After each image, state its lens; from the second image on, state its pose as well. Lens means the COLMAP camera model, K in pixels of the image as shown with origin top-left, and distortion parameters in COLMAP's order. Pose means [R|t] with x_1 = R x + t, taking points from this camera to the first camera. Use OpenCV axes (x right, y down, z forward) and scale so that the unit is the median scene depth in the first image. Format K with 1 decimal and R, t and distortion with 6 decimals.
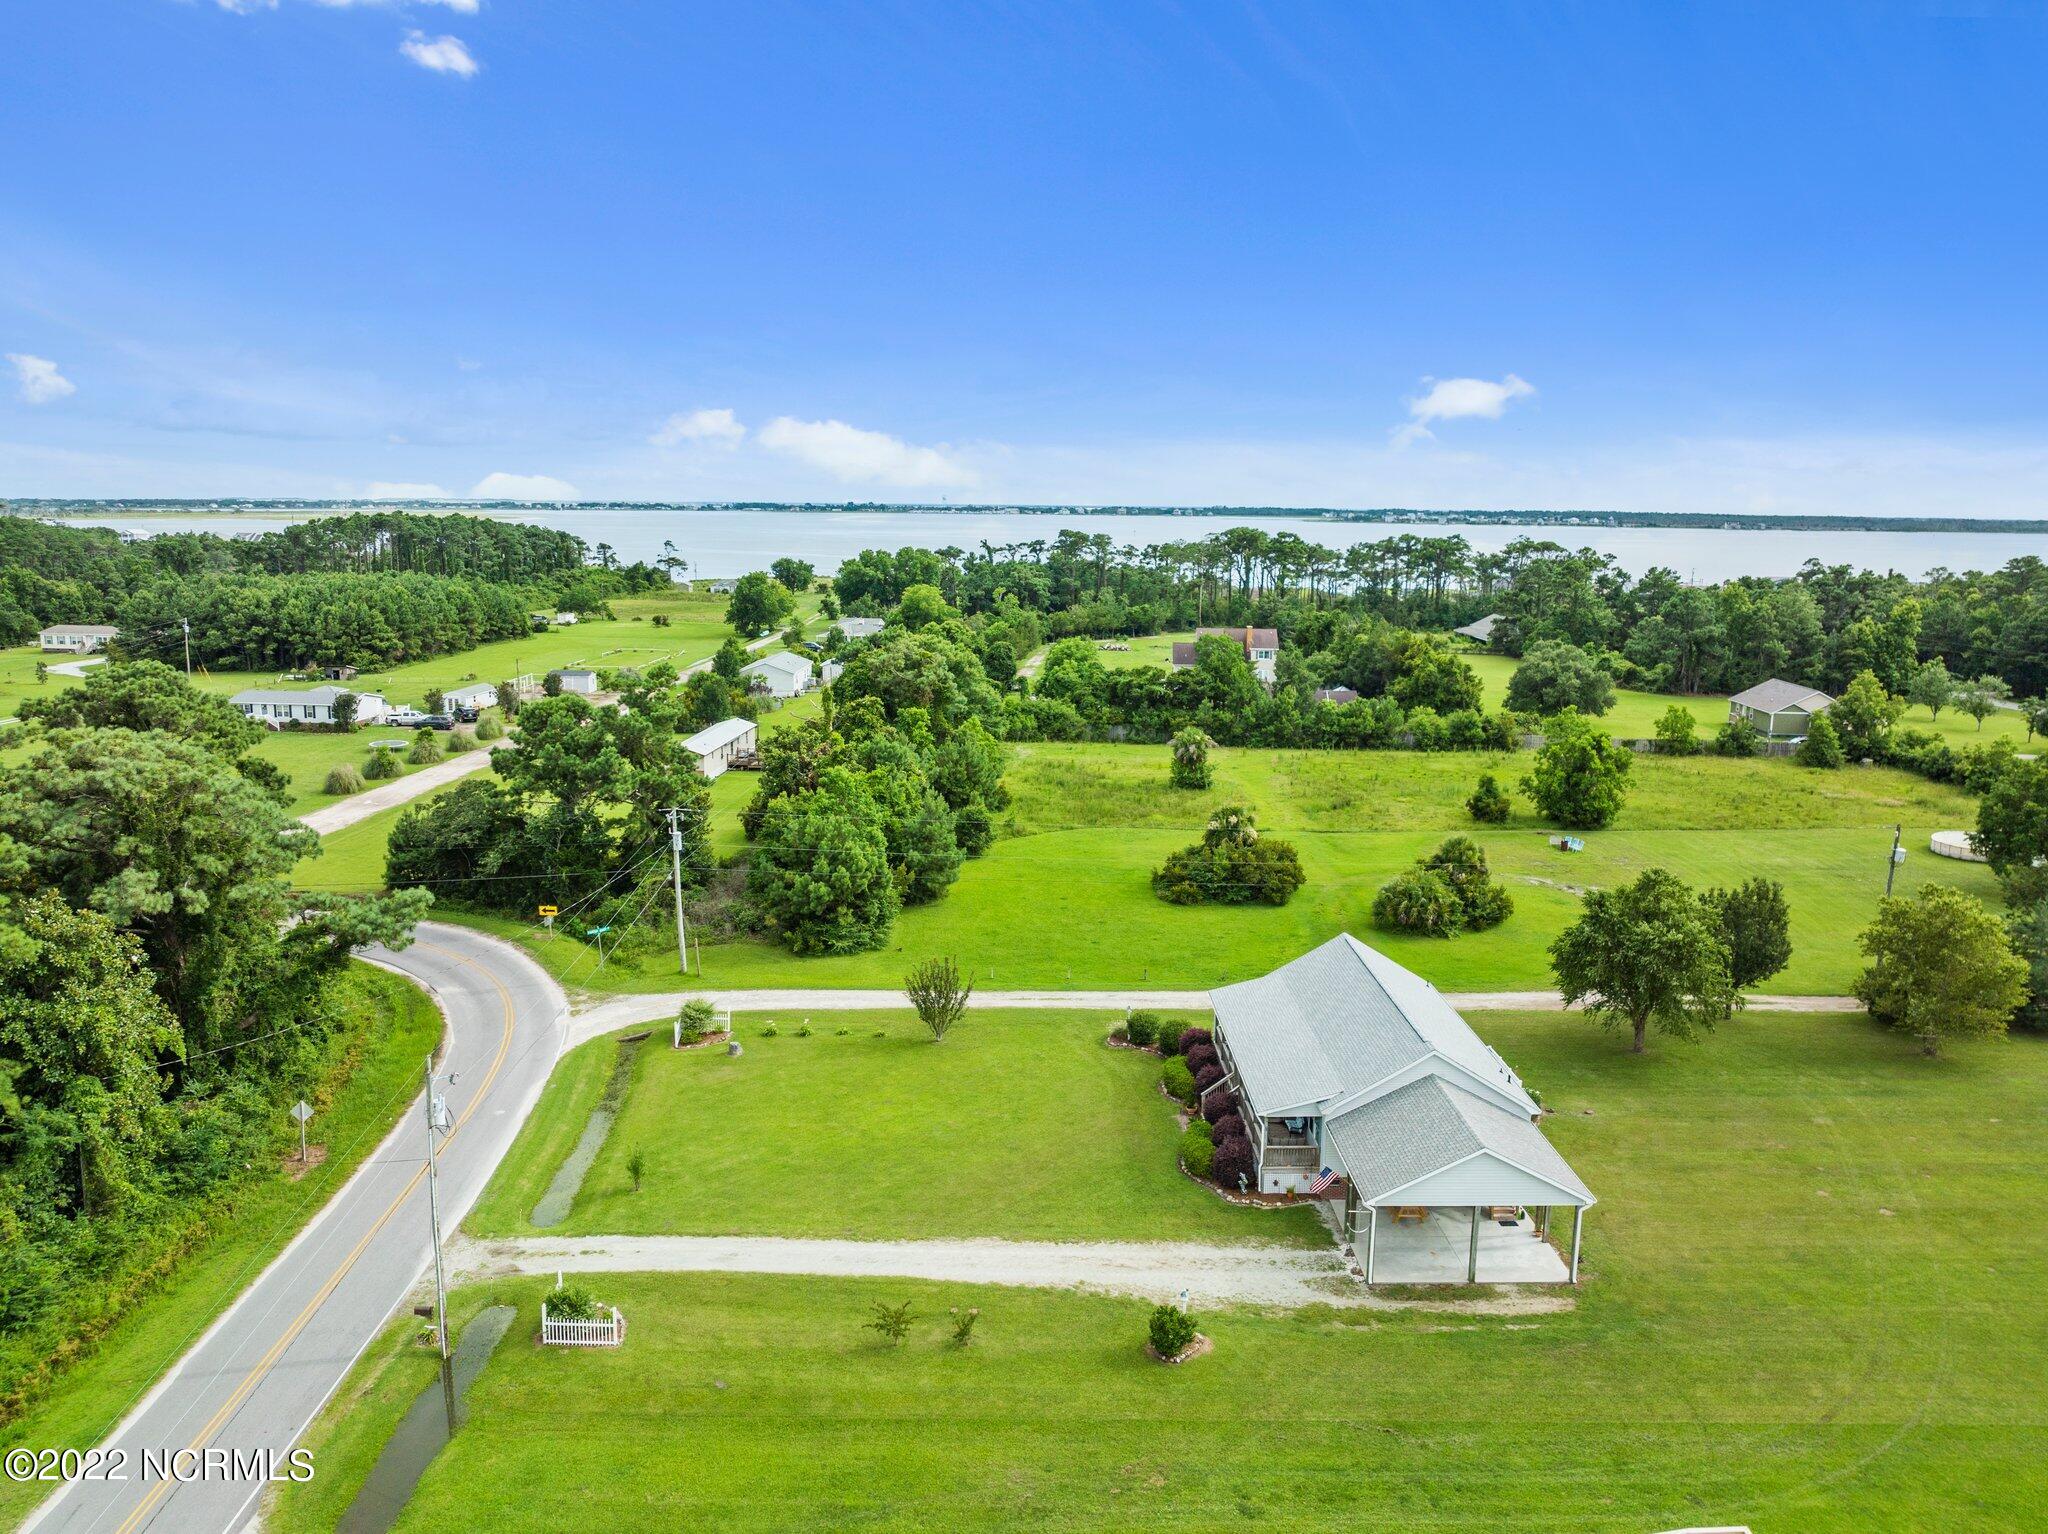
lens RADIAL K [[1467.1, 0, 1024.0], [0, 1467.1, 767.0], [0, 0, 1]] dist [-0.027665, -0.007724]
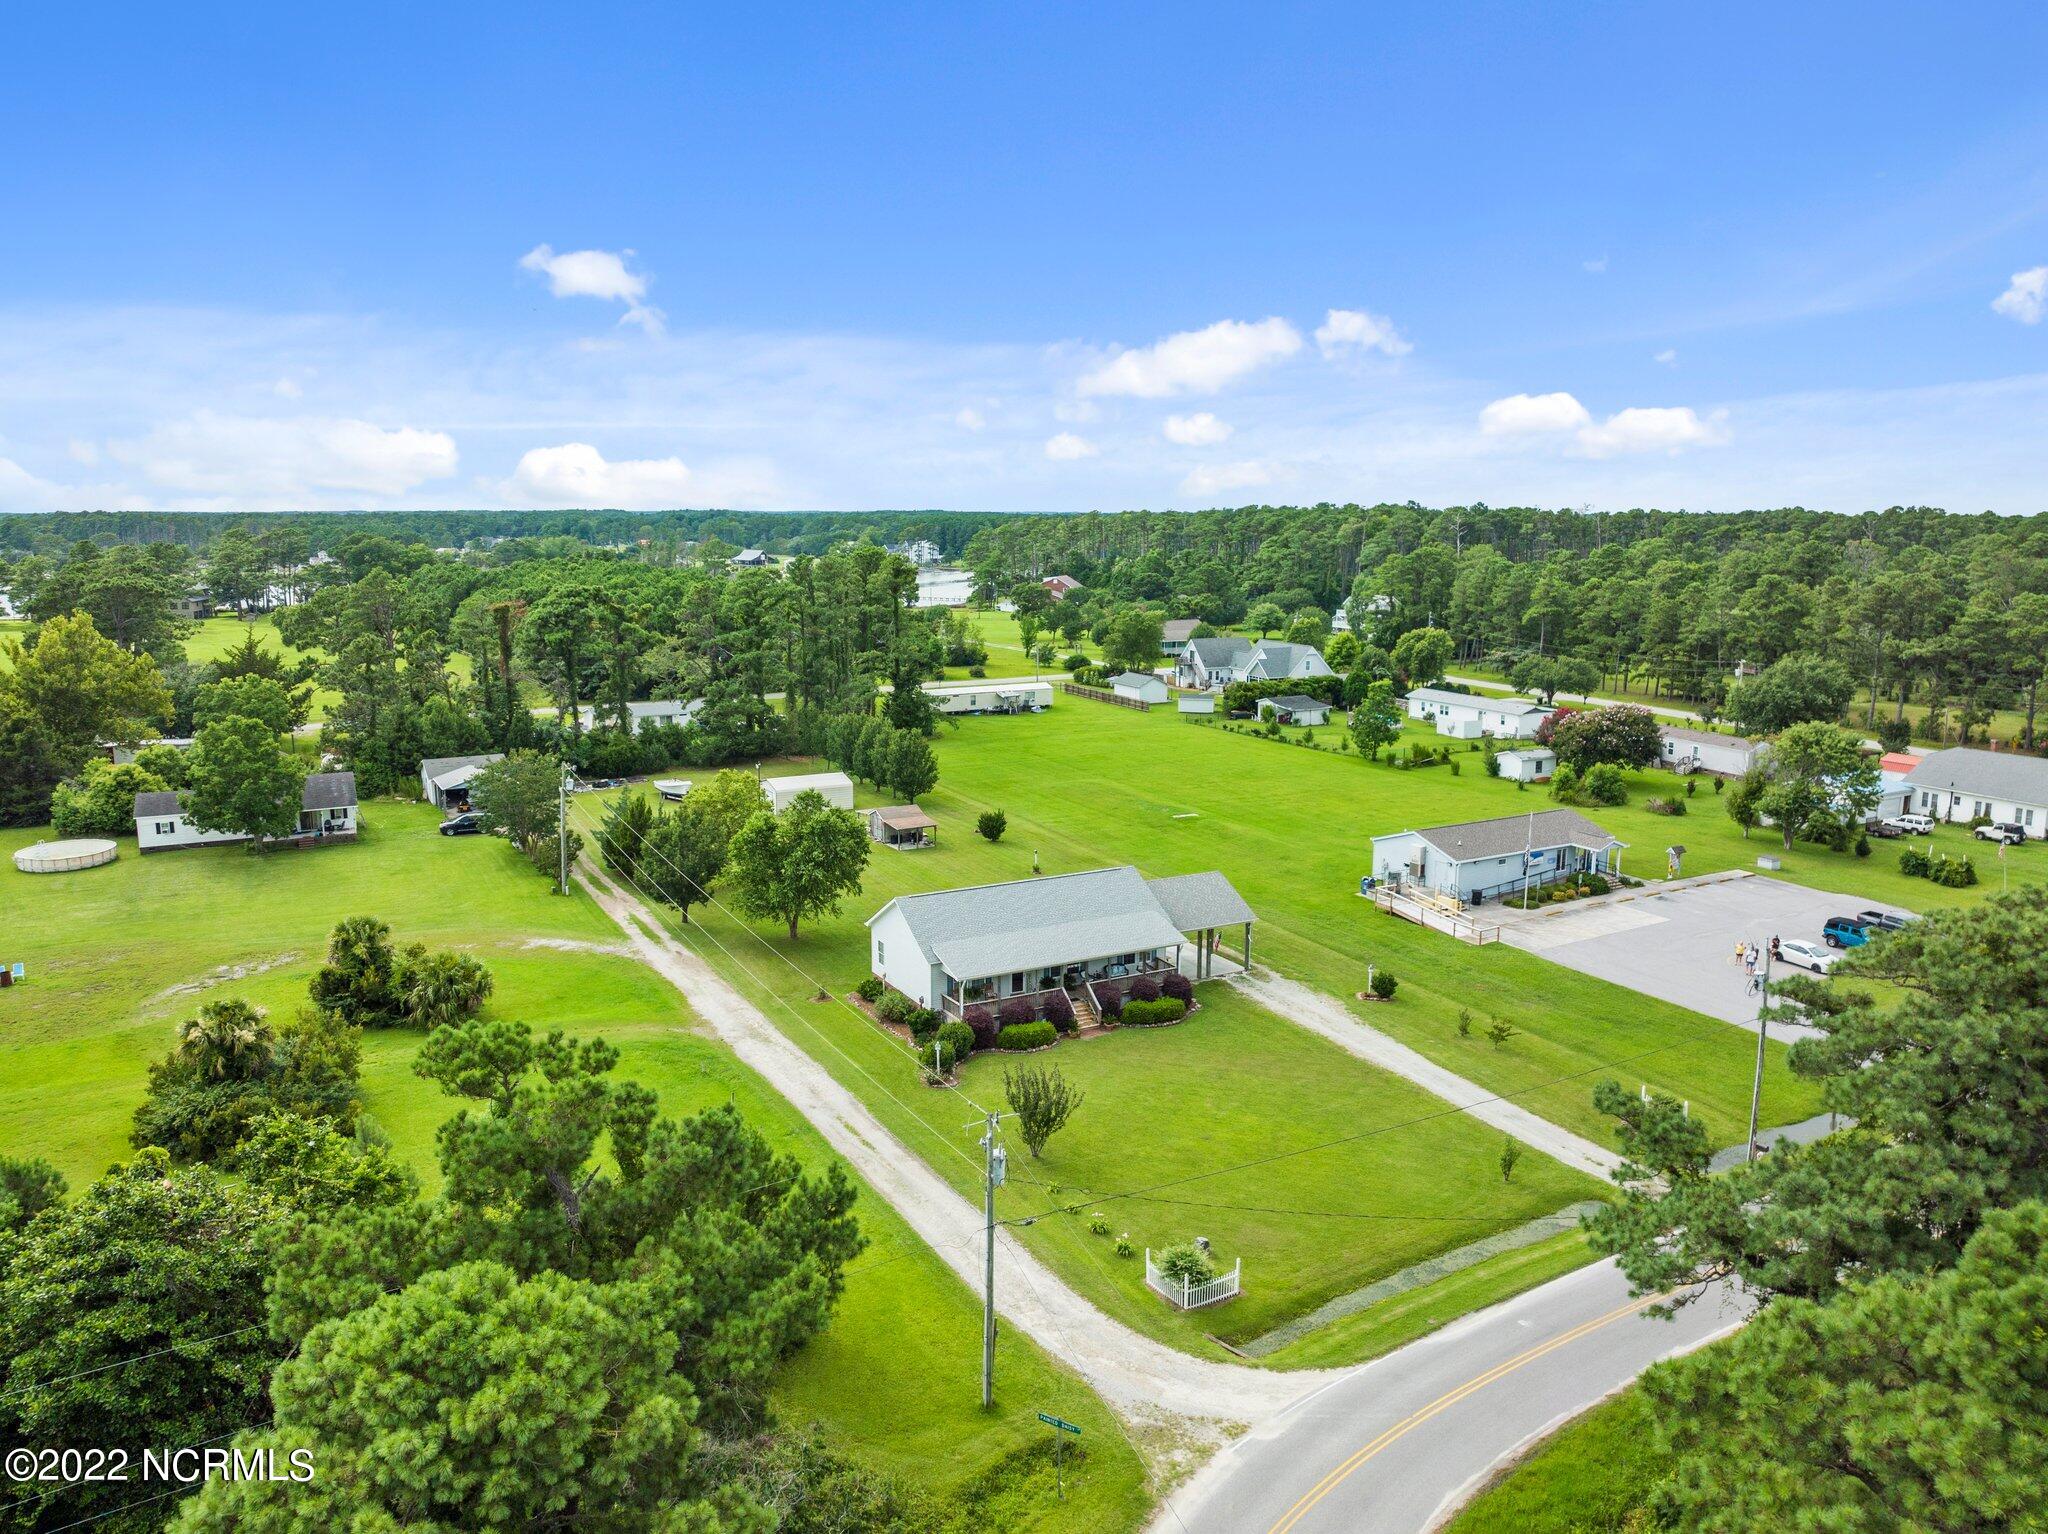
lens RADIAL K [[1467.1, 0, 1024.0], [0, 1467.1, 767.0], [0, 0, 1]] dist [-0.027665, -0.007724]
pose [[-0.469835, -0.163552, 0.867471, -0.441679], [0.151148, 0.953270, 0.261592, -0.146291], [-0.869718, 0.254022, -0.423159, 0.767849]]
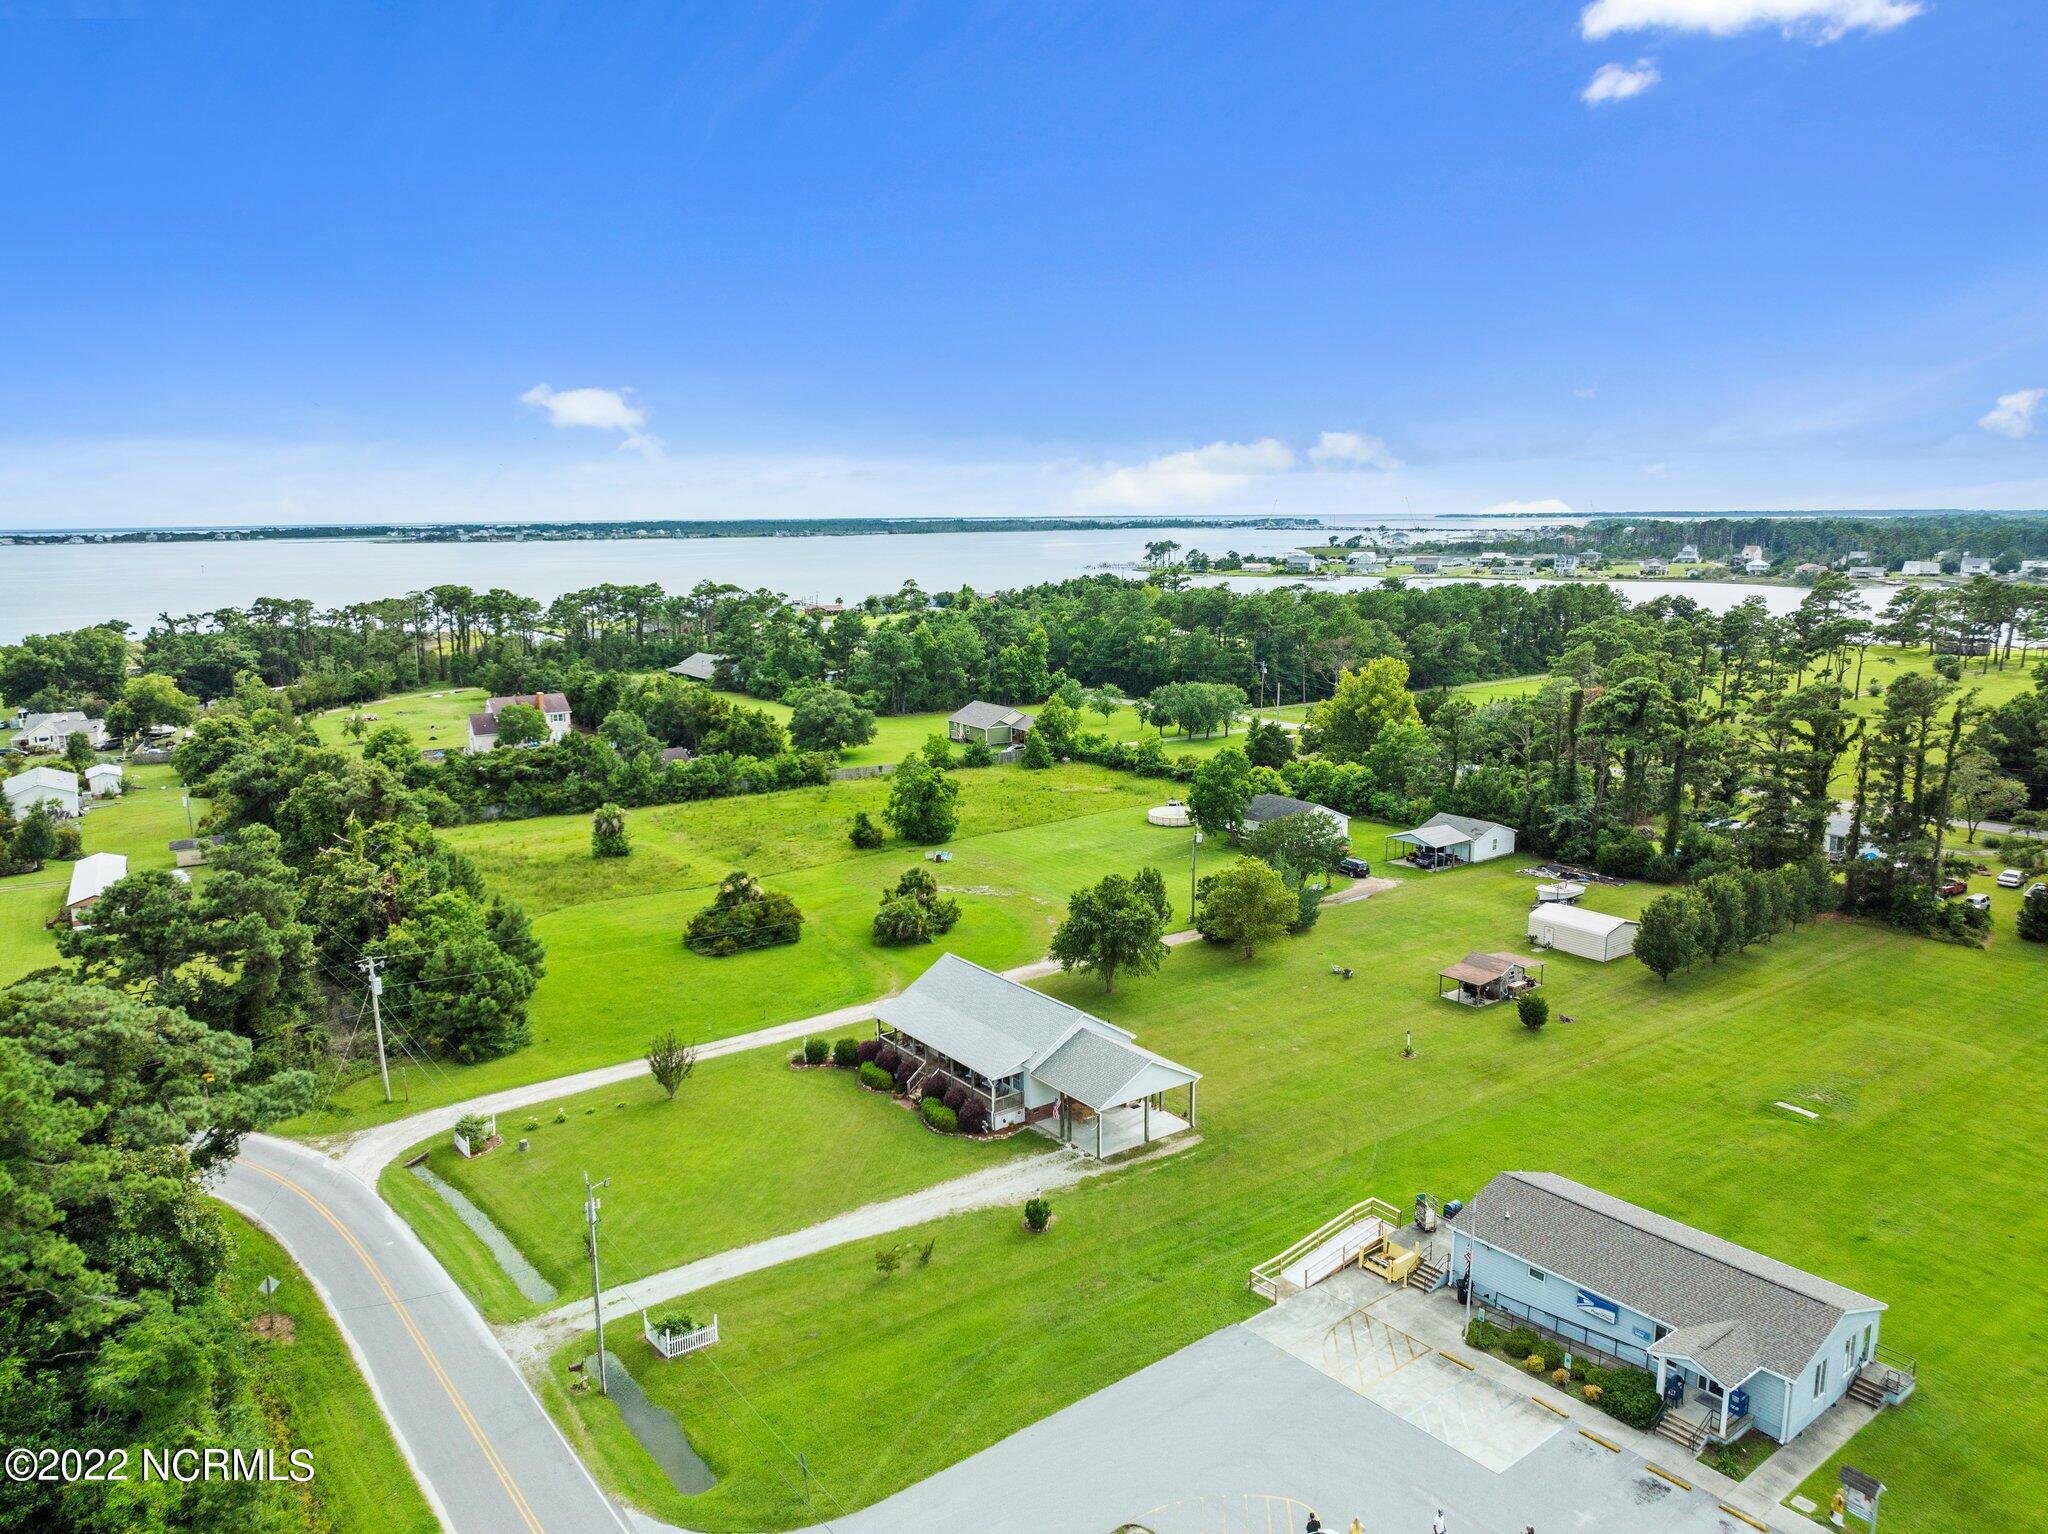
lens RADIAL K [[1437.9, 0, 1014.1], [0, 1437.9, 762.9], [0, 0, 1]] dist [-0.032154, -0.000728]
pose [[0.815061, -0.118141, 0.567202, -0.286373], [0.121298, 0.992089, 0.032336, -0.061951], [-0.566535, 0.042444, 0.822944, -0.119201]]
